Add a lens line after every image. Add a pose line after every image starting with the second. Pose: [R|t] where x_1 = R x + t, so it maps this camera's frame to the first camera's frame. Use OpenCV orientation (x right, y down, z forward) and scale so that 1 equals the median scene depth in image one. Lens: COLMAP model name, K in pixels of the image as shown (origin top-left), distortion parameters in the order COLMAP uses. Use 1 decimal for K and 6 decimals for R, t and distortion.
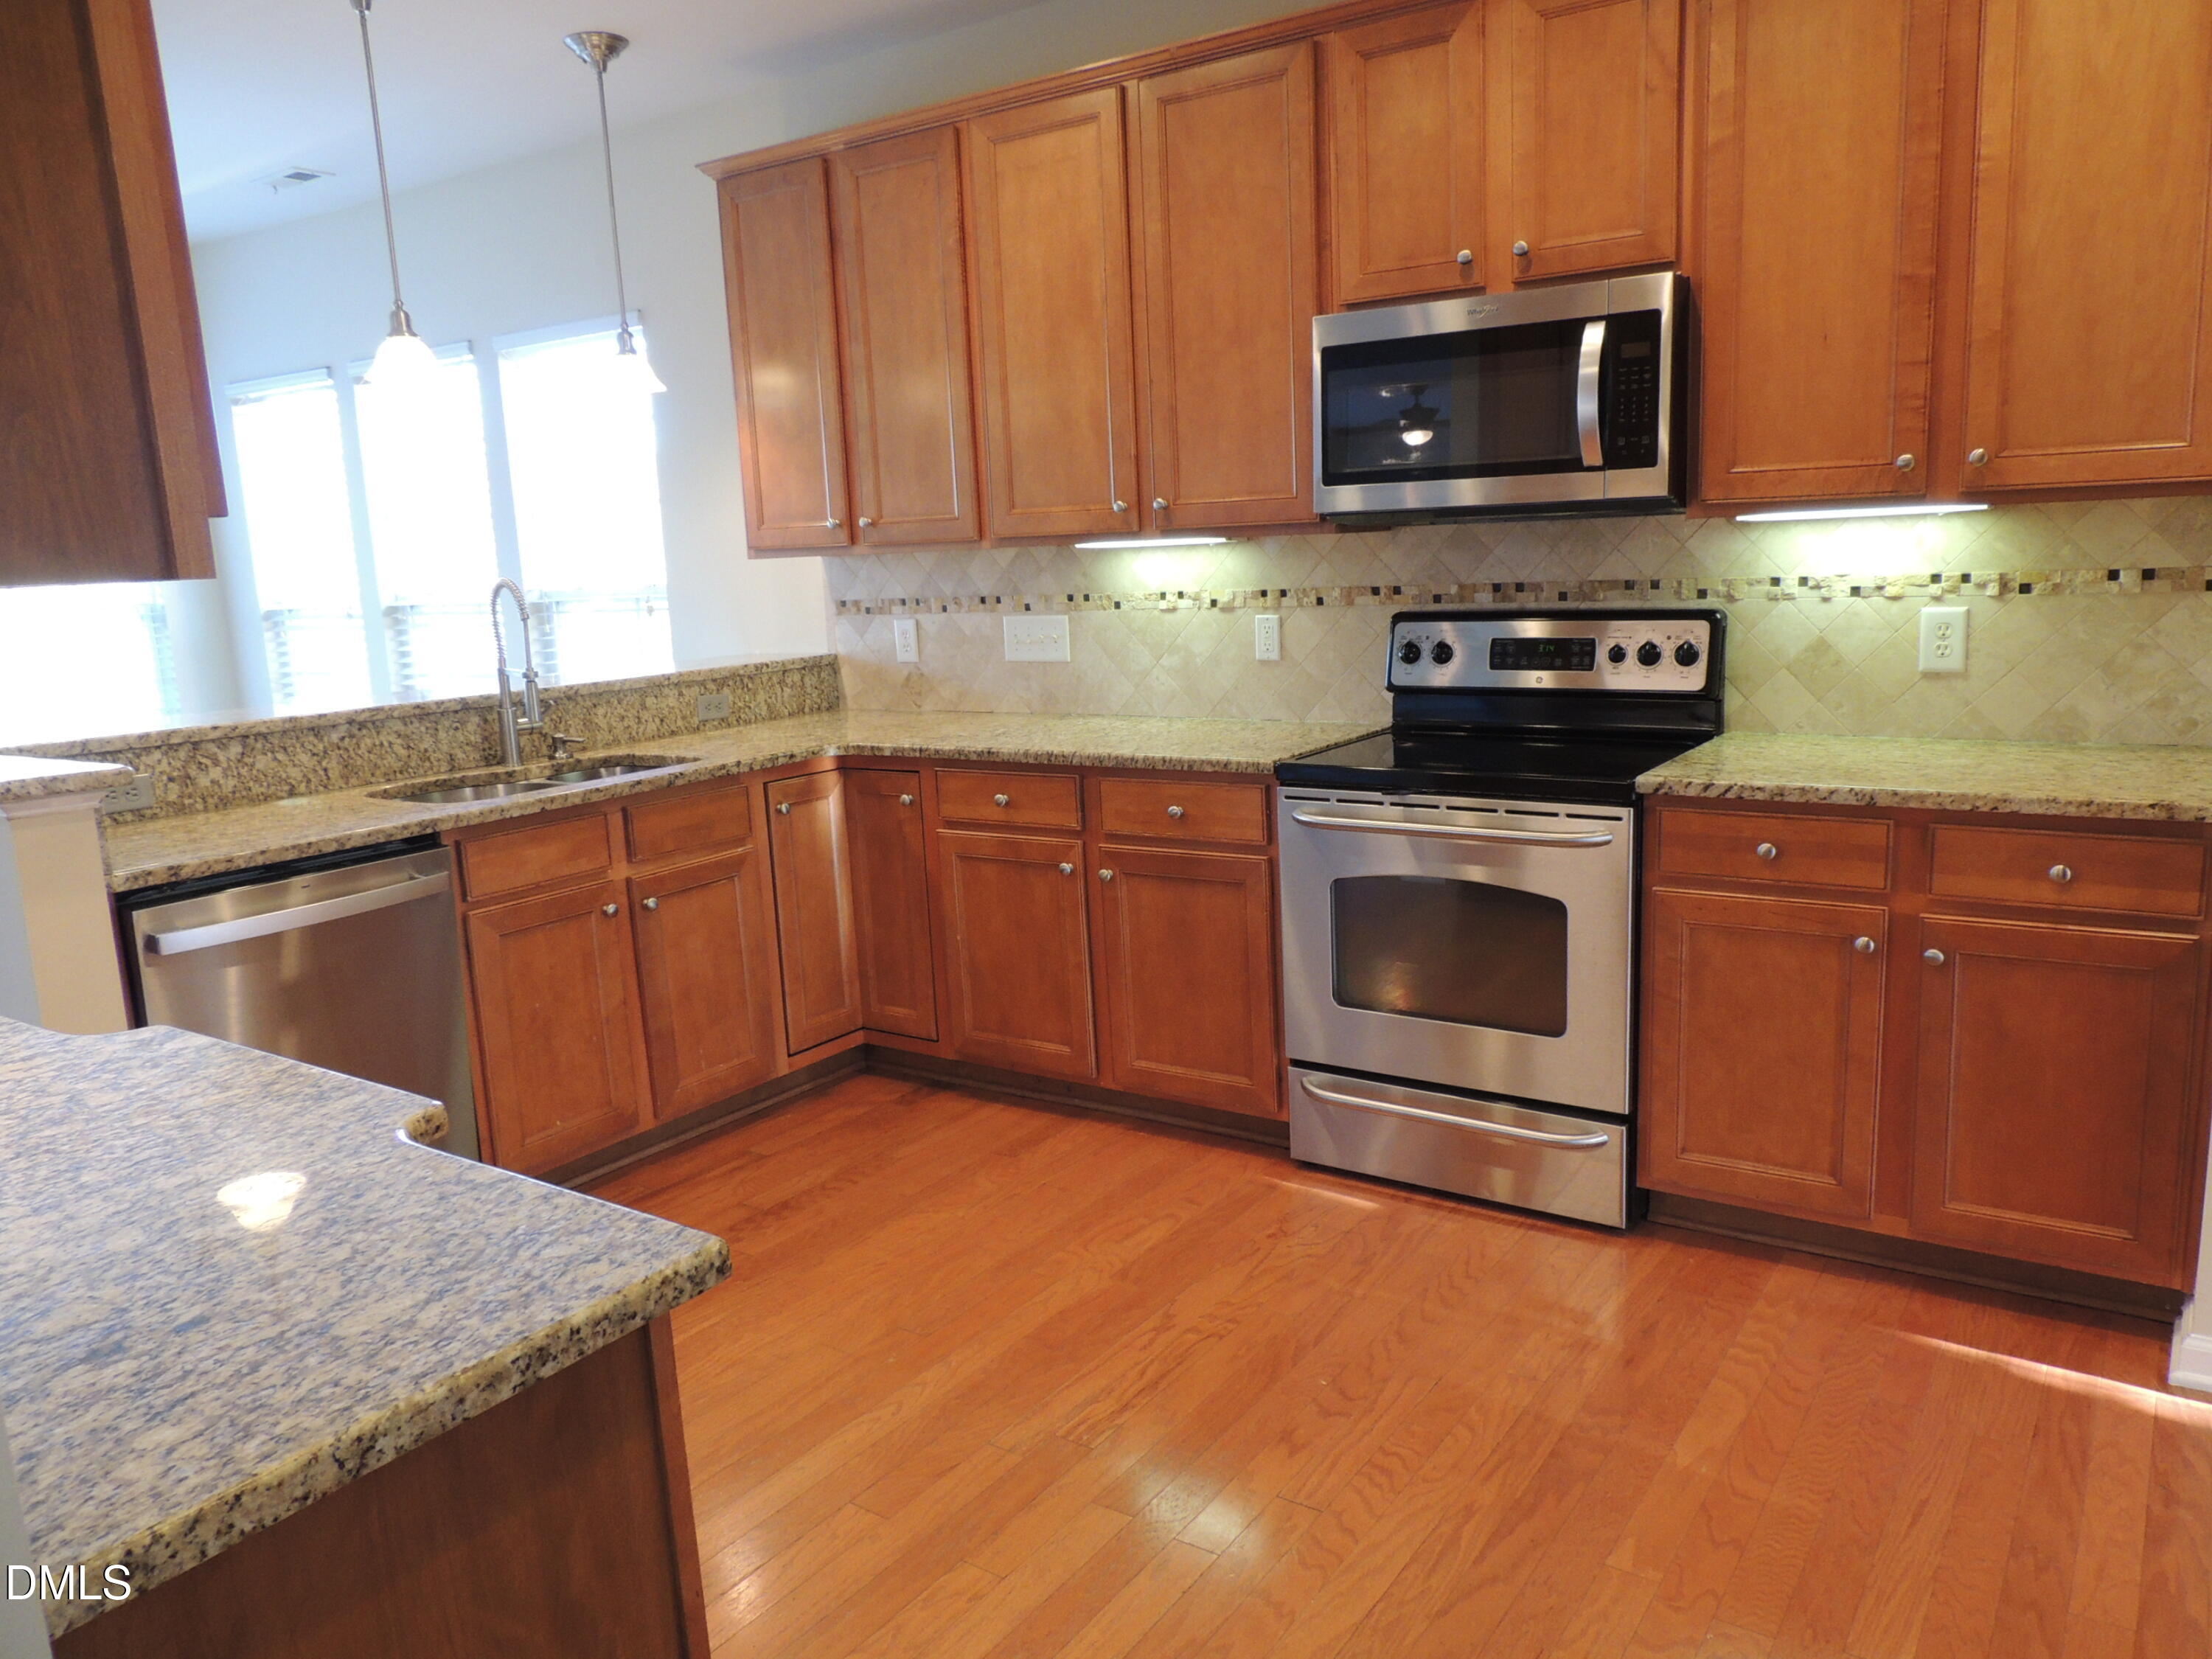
lens RADIAL K [[1581.1, 0, 1120.5], [0, 1581.1, 838.6], [0, 0, 1]] dist [-0.017789, -0.002974]
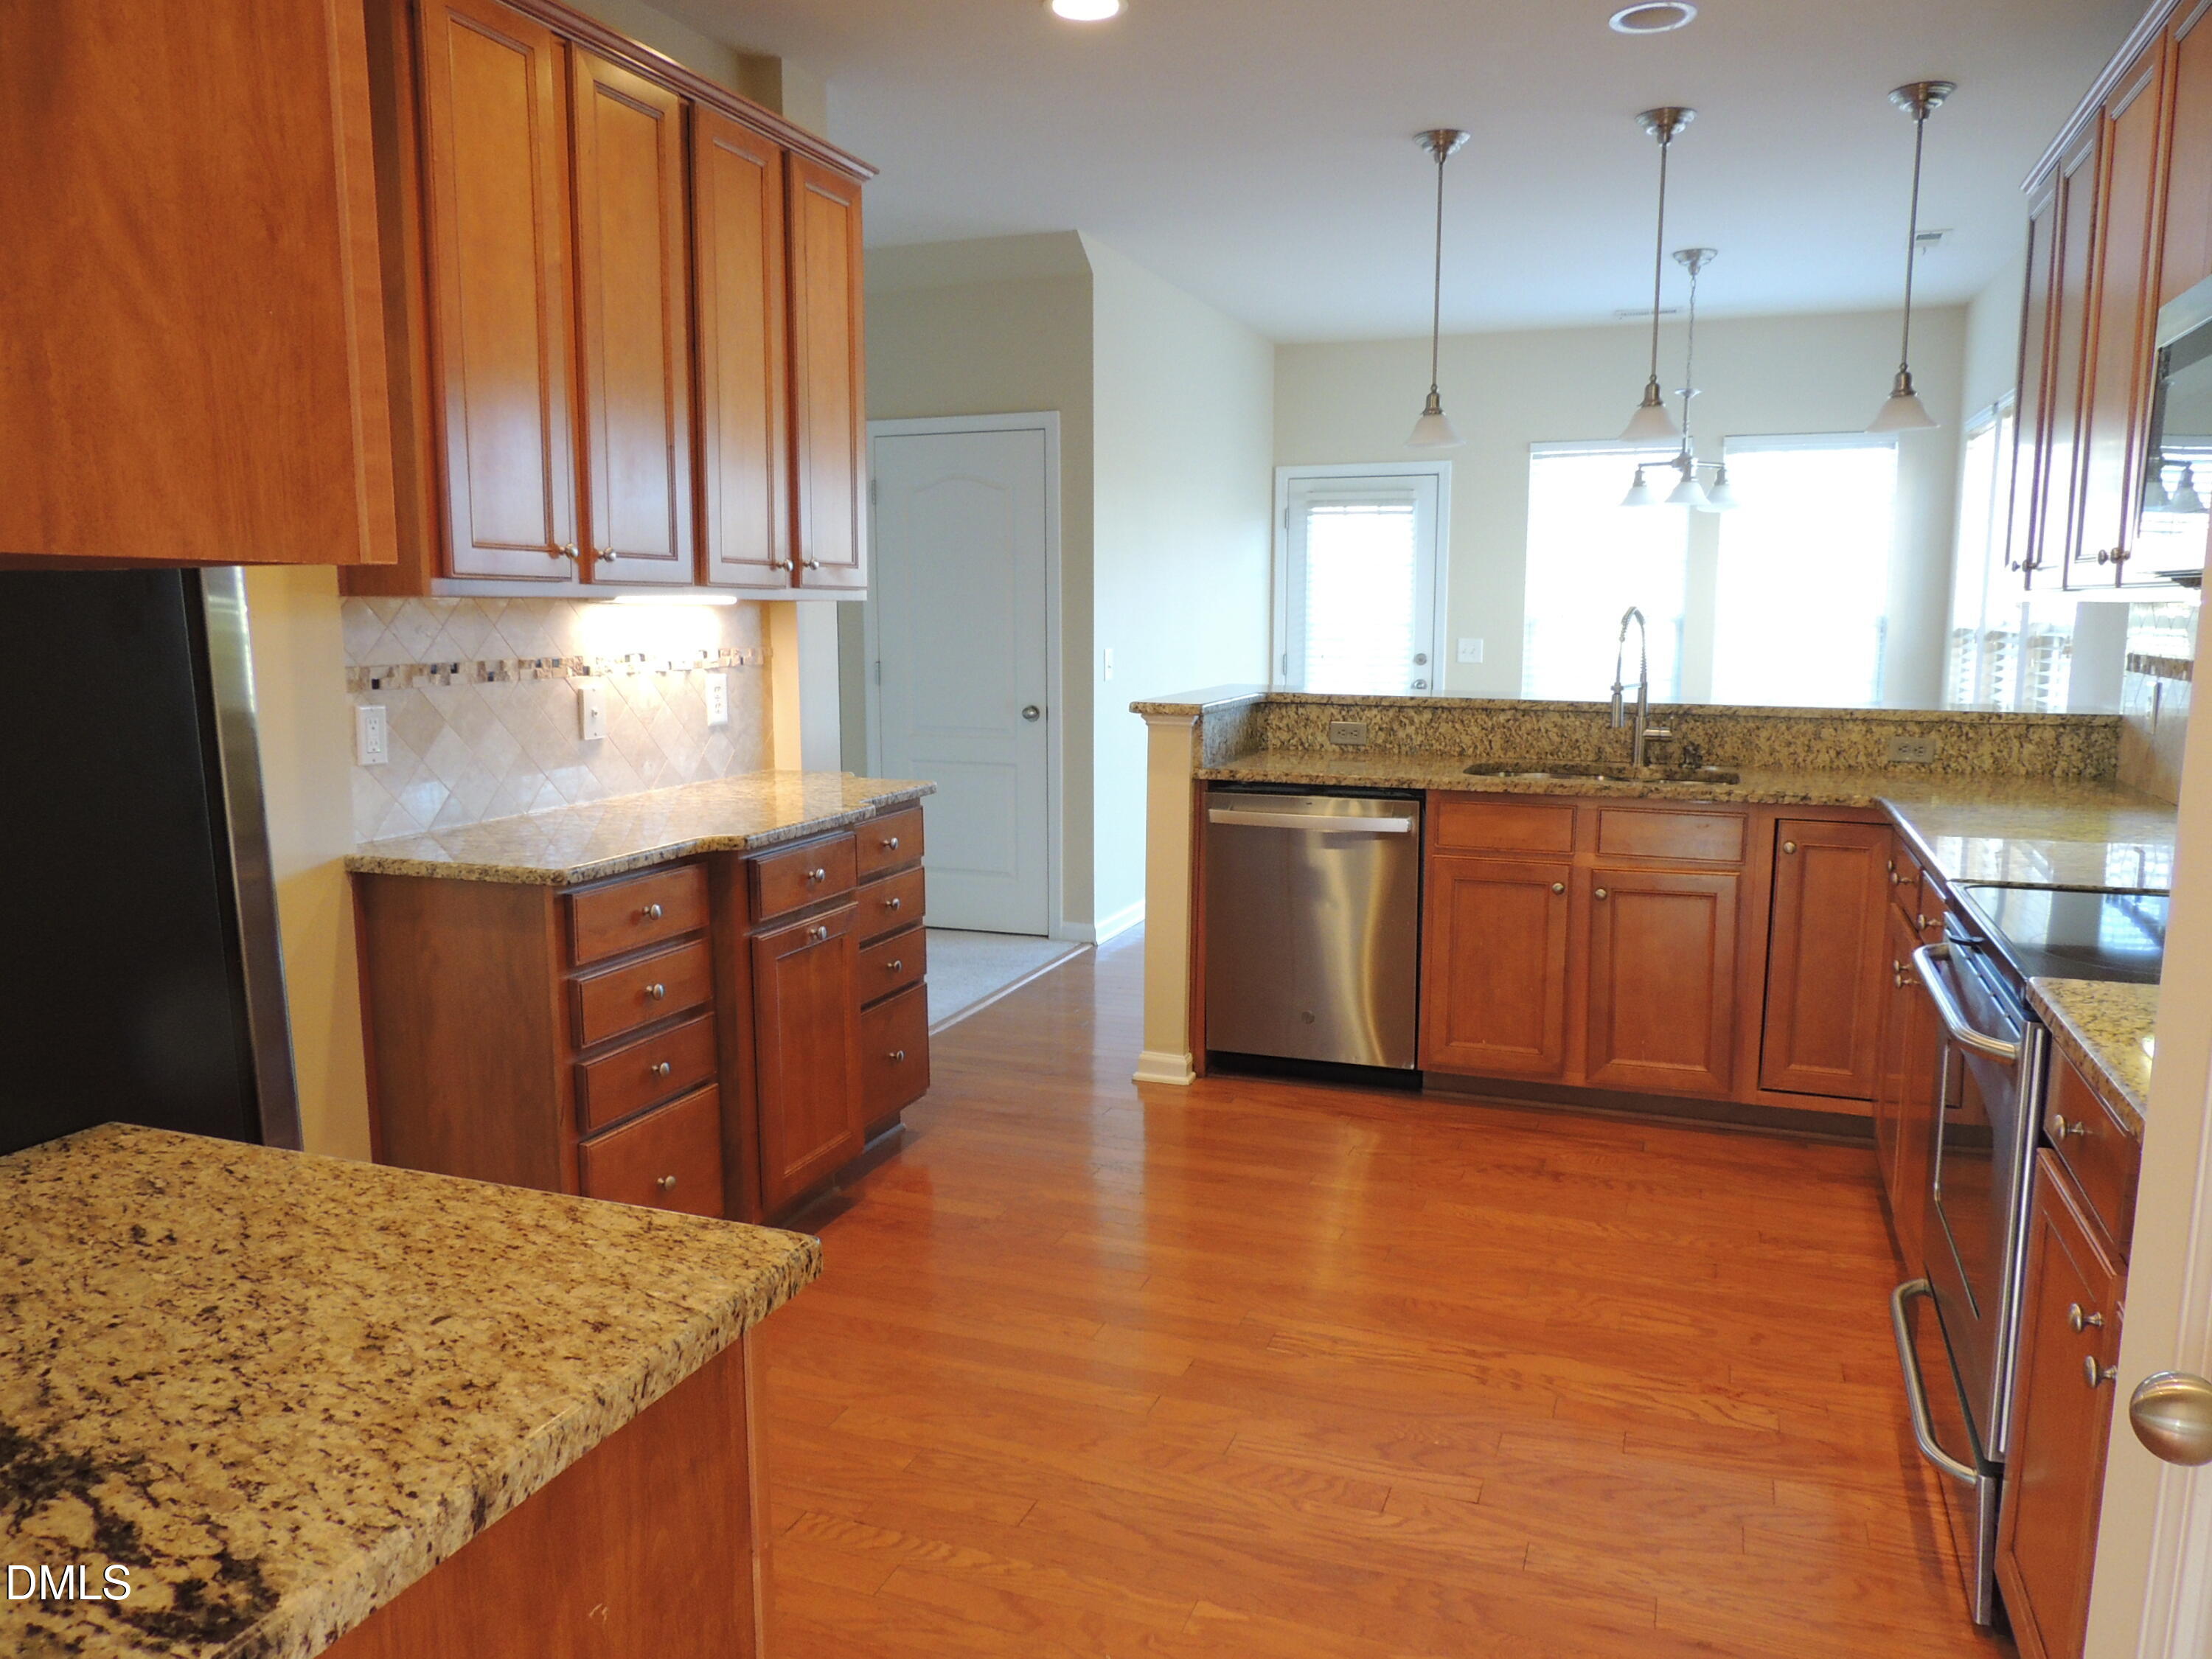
lens RADIAL K [[1581.1, 0, 1116.8], [0, 1581.1, 825.6], [0, 0, 1]] dist [-0.017789, -0.002974]
pose [[0.236558, 0.182447, -0.954334, 0.668770], [-0.190230, 0.971899, 0.138652, -0.094187], [0.952813, 0.148744, 0.264617, 0.336279]]
